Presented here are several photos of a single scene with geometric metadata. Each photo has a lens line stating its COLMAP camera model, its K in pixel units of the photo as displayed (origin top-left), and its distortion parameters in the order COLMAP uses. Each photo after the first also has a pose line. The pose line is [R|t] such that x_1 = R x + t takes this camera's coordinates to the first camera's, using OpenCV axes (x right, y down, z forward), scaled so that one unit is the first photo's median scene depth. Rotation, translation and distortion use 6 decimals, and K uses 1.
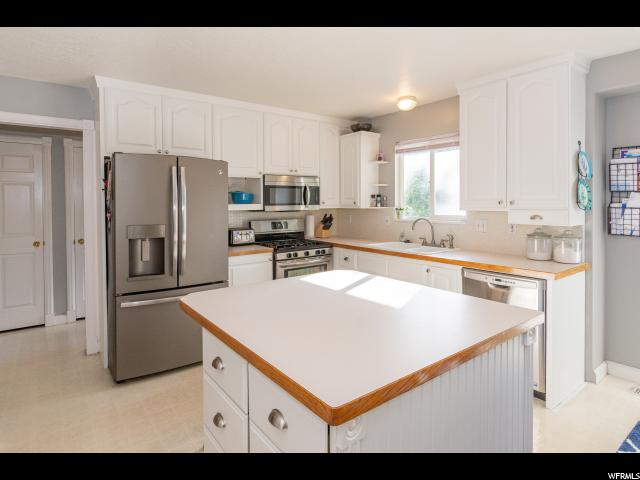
lens RADIAL K [[357.2, 0, 317.9], [0, 357.2, 203.8], [0, 0, 1]] dist [0.000285, 0.000190]
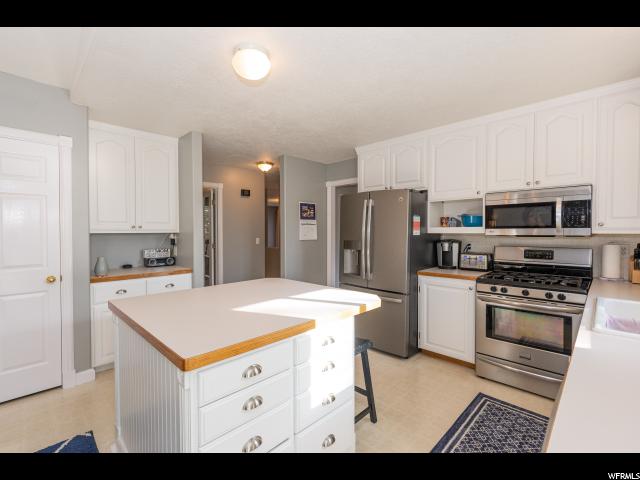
lens RADIAL K [[291.9, 0, 320.0], [0, 291.9, 240.0], [0, 0, 1]] dist [-0.000850, 0.000582]
pose [[0.149309, 0.031671, -0.988283, 0.520342], [-0.006874, 0.999496, 0.030992, 0.013460], [0.988767, 0.002166, 0.149452, 0.498260]]
